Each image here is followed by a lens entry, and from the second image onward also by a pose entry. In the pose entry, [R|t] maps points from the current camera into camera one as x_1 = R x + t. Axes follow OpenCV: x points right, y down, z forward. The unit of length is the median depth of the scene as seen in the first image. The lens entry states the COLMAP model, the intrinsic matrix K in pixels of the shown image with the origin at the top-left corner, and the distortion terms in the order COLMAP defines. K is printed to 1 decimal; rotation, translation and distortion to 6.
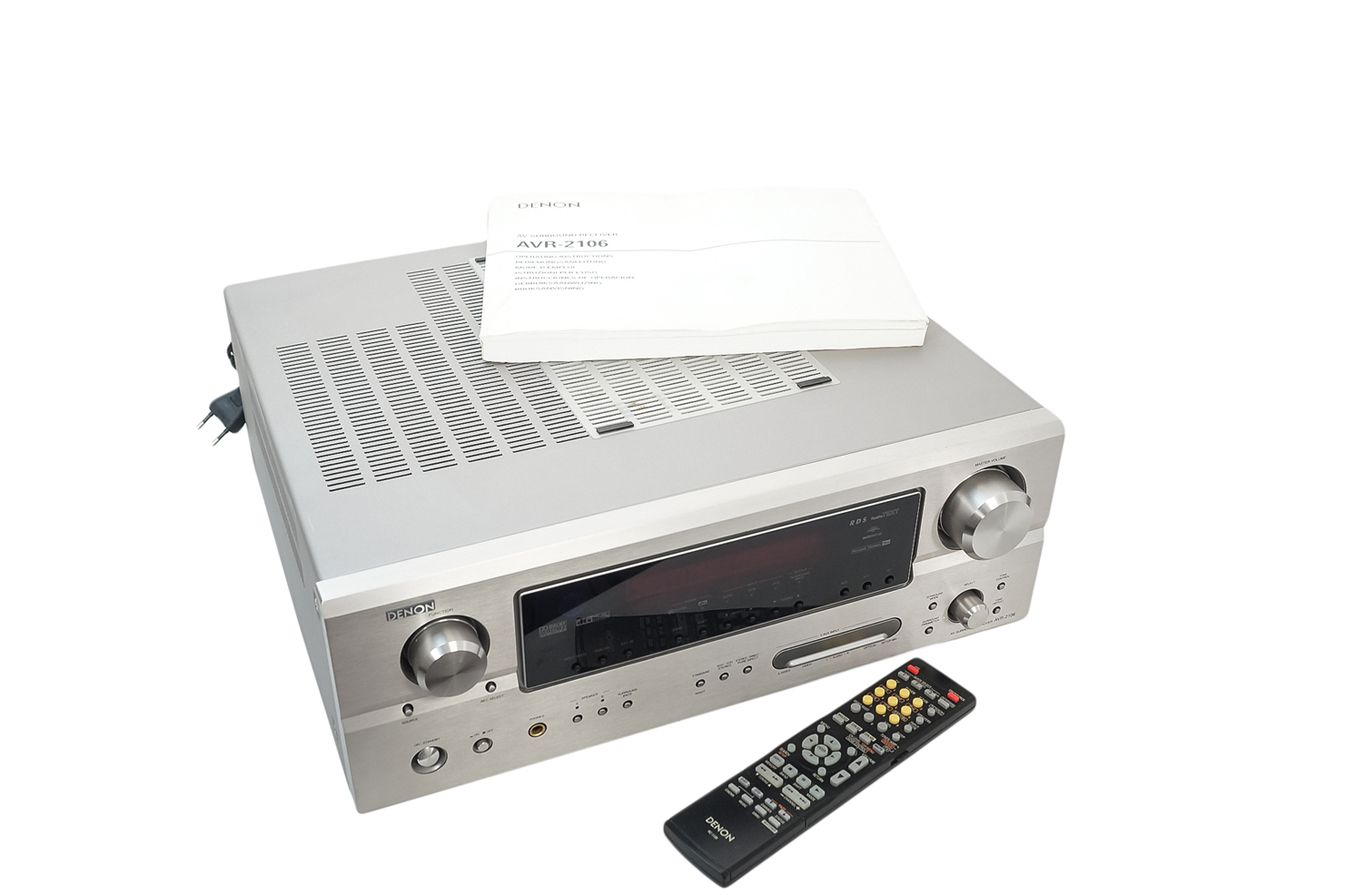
lens RADIAL K [[1293.1, 0, 674.5], [0, 1293.1, 447.5], [0, 0, 1]] dist [-0.020342, -0.002933]
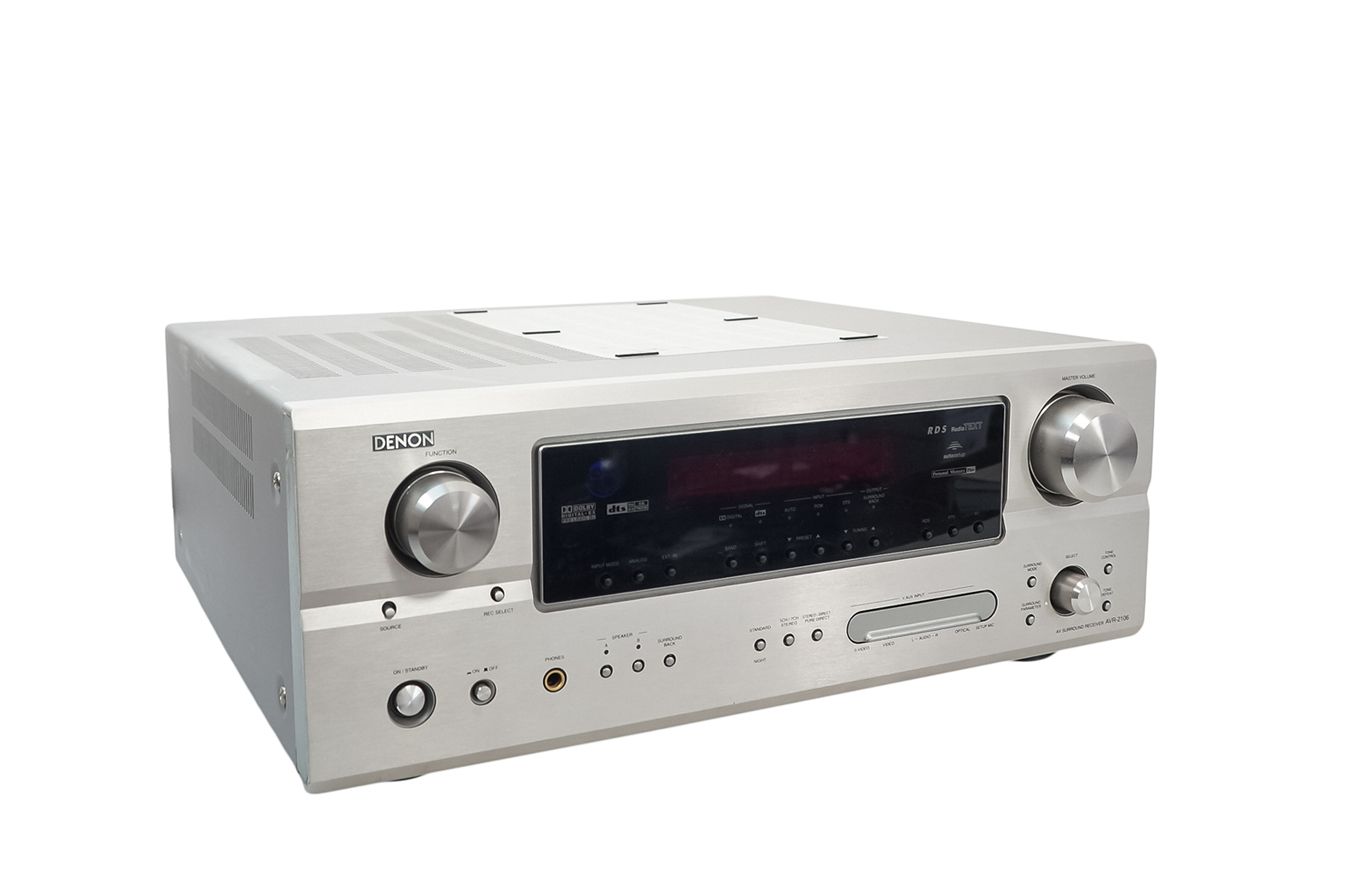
lens RADIAL K [[1366.1, 0, 677.4], [0, 1366.1, 417.2], [0, 0, 1]] dist [-0.004744, 0.007952]
pose [[0.997754, -0.027182, 0.061215, -0.074869], [0.049581, 0.914215, -0.402184, 0.379695], [-0.045031, 0.404316, 0.913510, 0.195163]]
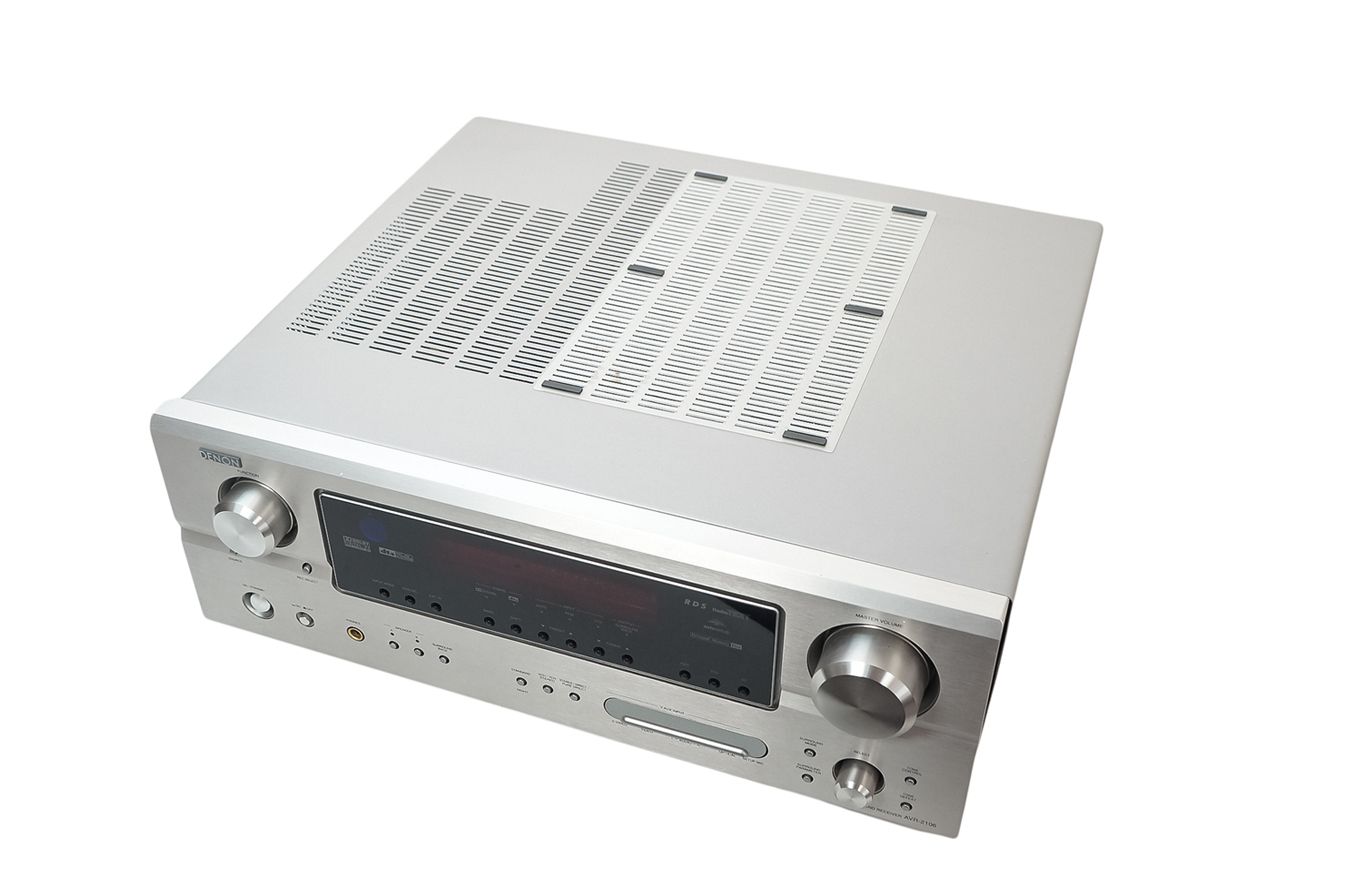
lens RADIAL K [[1421.5, 0, 674.5], [0, 1421.5, 447.5], [0, 0, 1]] dist [-0.007113, 0.006725]
pose [[0.735120, 0.418638, -0.533237, 0.555314], [-0.372024, 0.906655, 0.198933, -0.202539], [0.566743, 0.052137, 0.822243, 0.228186]]
